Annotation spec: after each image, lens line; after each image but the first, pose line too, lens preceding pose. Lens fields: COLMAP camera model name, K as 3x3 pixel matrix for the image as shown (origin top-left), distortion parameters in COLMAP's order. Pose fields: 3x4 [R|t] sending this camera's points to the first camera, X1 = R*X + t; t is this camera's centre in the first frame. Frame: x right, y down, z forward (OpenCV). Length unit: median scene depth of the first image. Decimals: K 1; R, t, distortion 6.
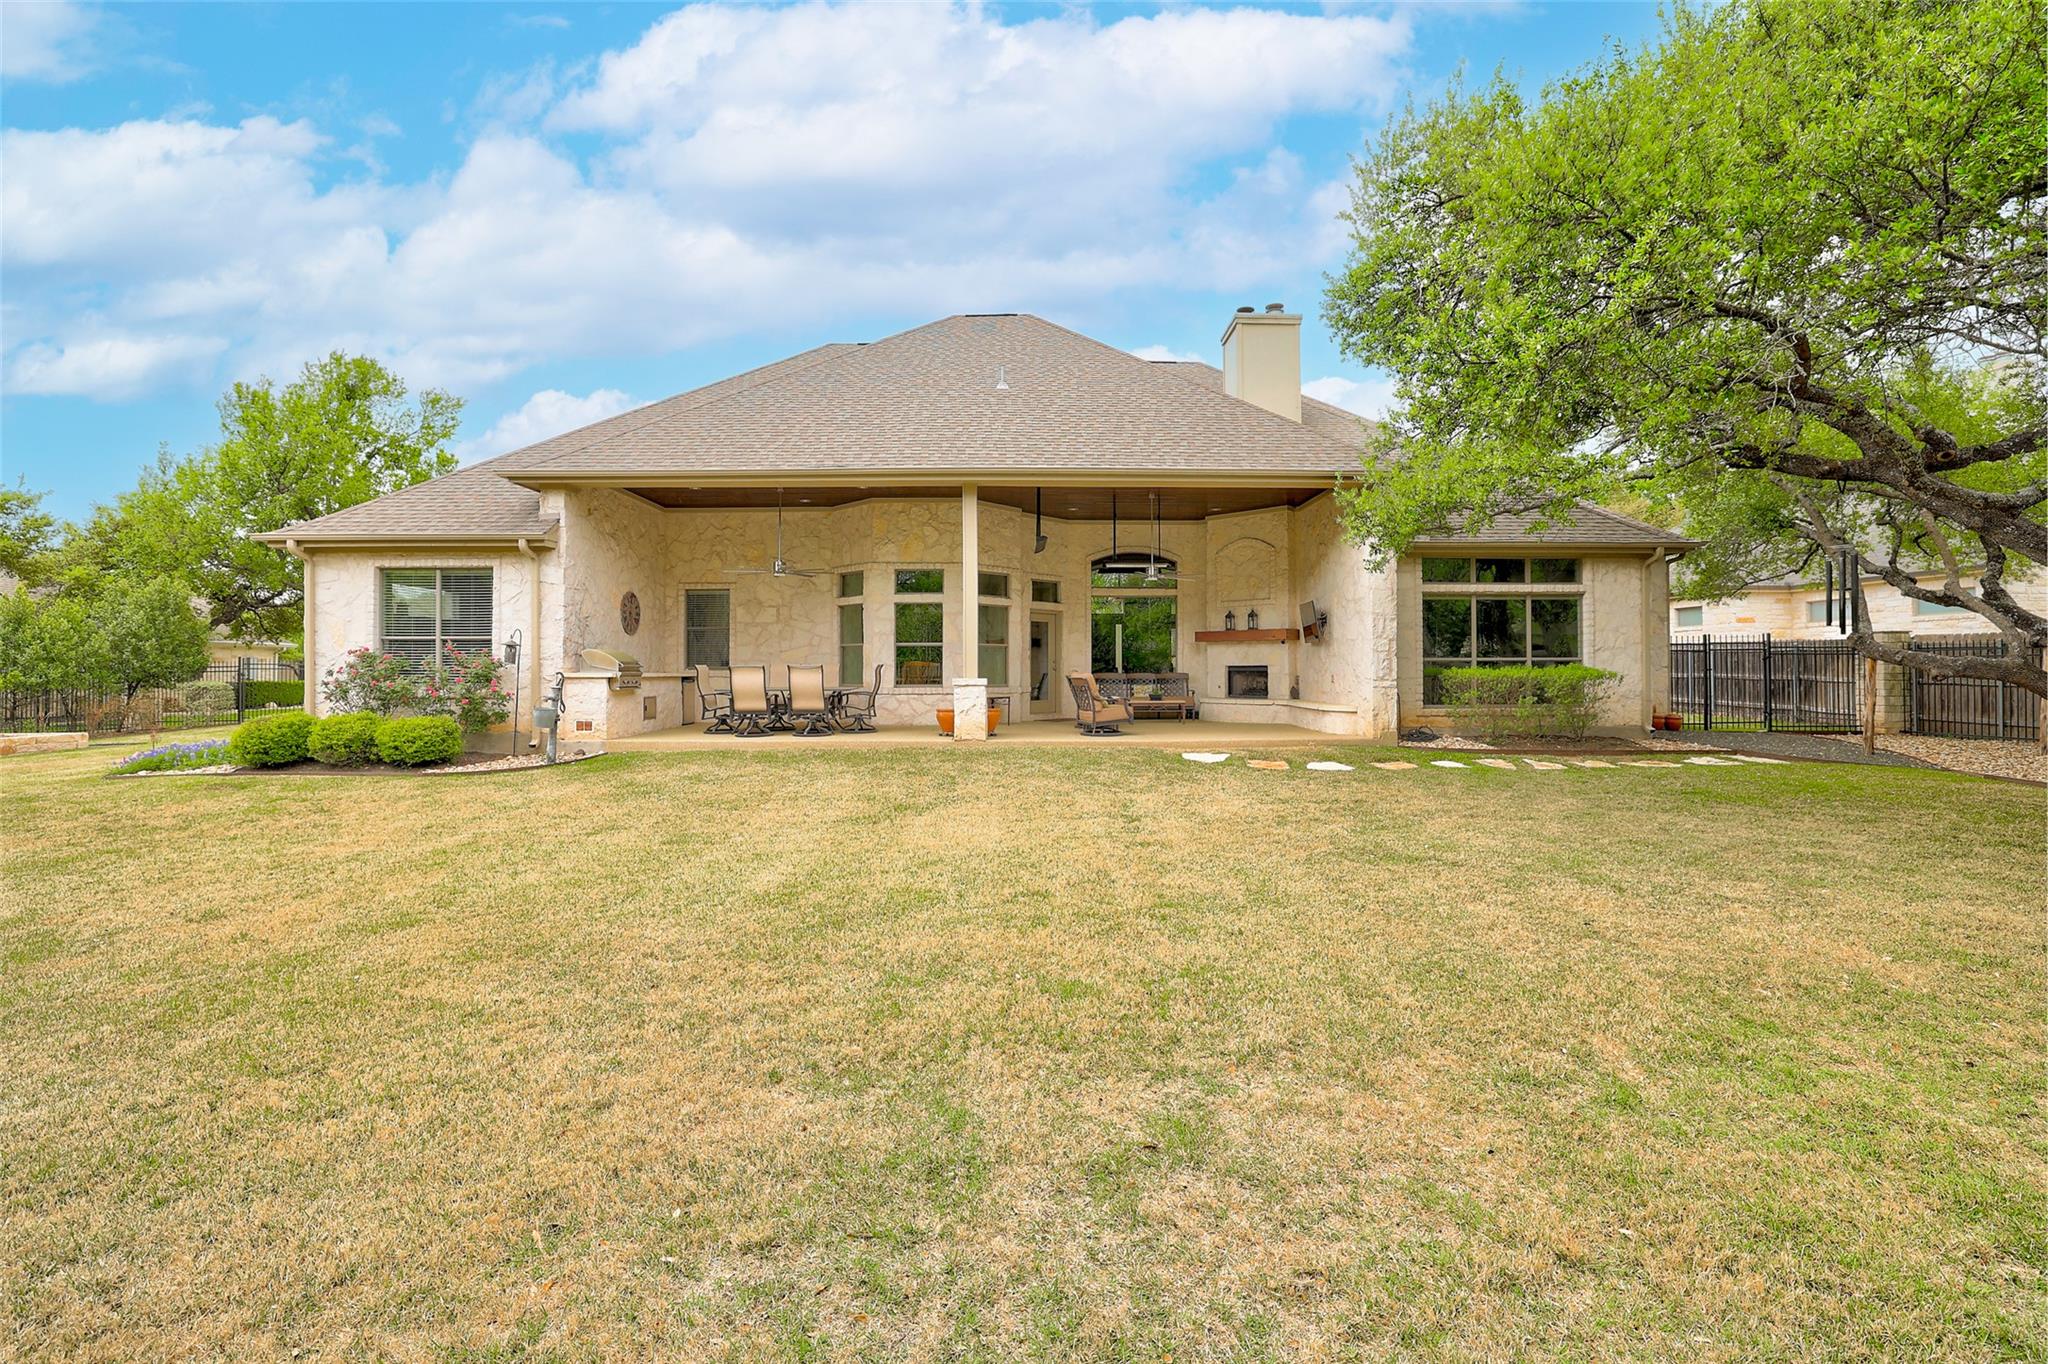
lens RADIAL K [[882.3, 0, 1033.7], [0, 882.3, 678.0], [0, 0, 1]] dist [-0.014897, 0.000579]
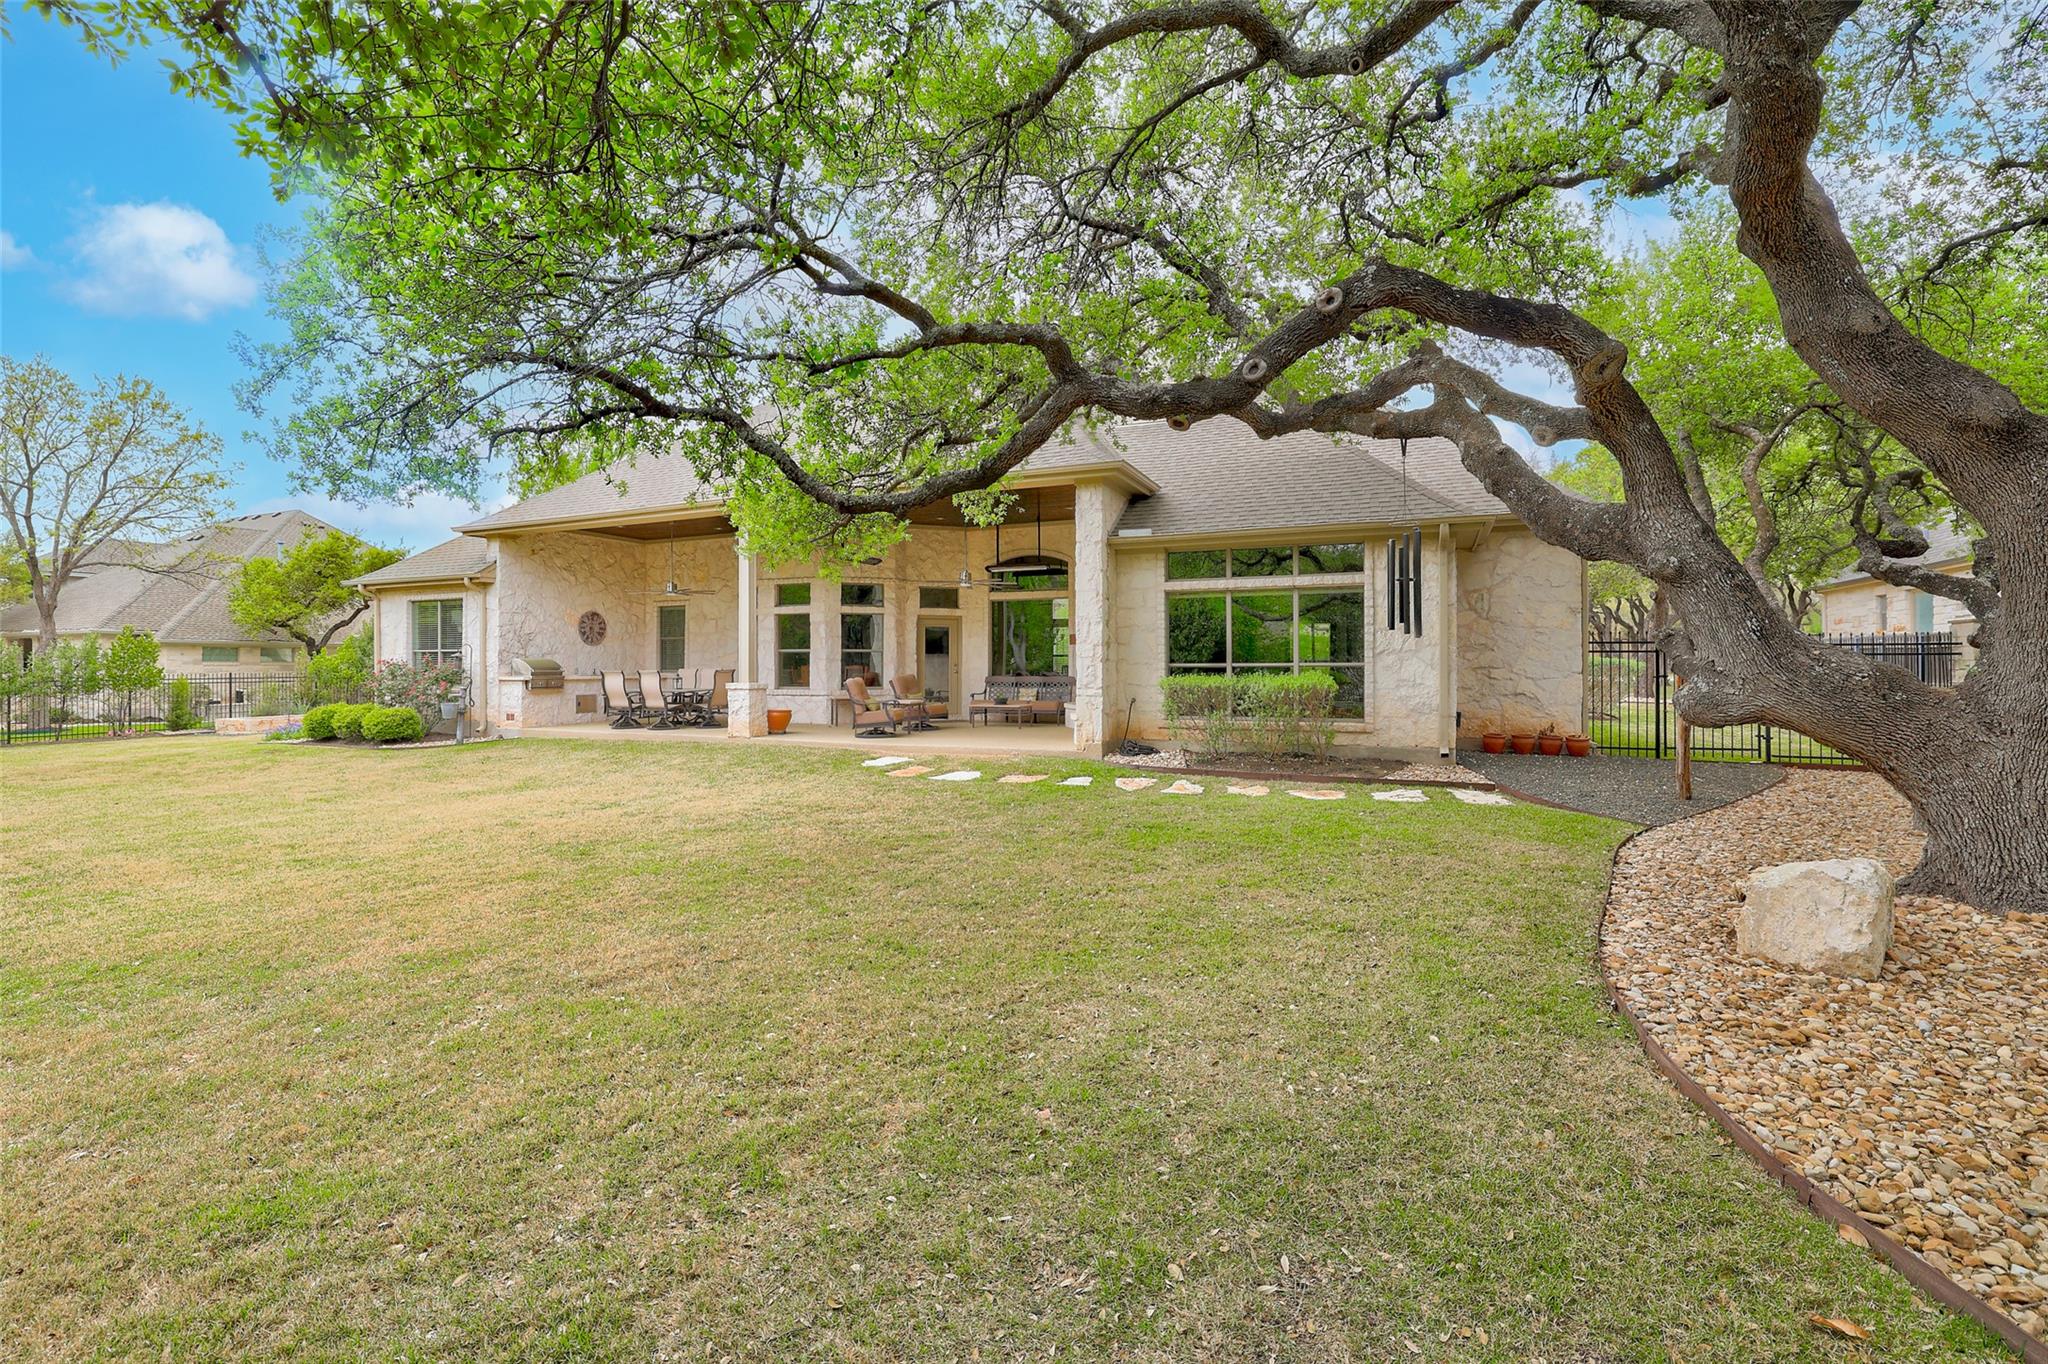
lens RADIAL K [[899.7, 0, 1012.2], [0, 899.7, 669.7], [0, 0, 1]] dist [0.002395, 0.000065]
pose [[0.906402, 0.001641, -0.422413, 0.706003], [-0.001156, 0.999998, 0.001405, -0.018174], [0.422415, -0.000785, 0.906402, 0.091455]]
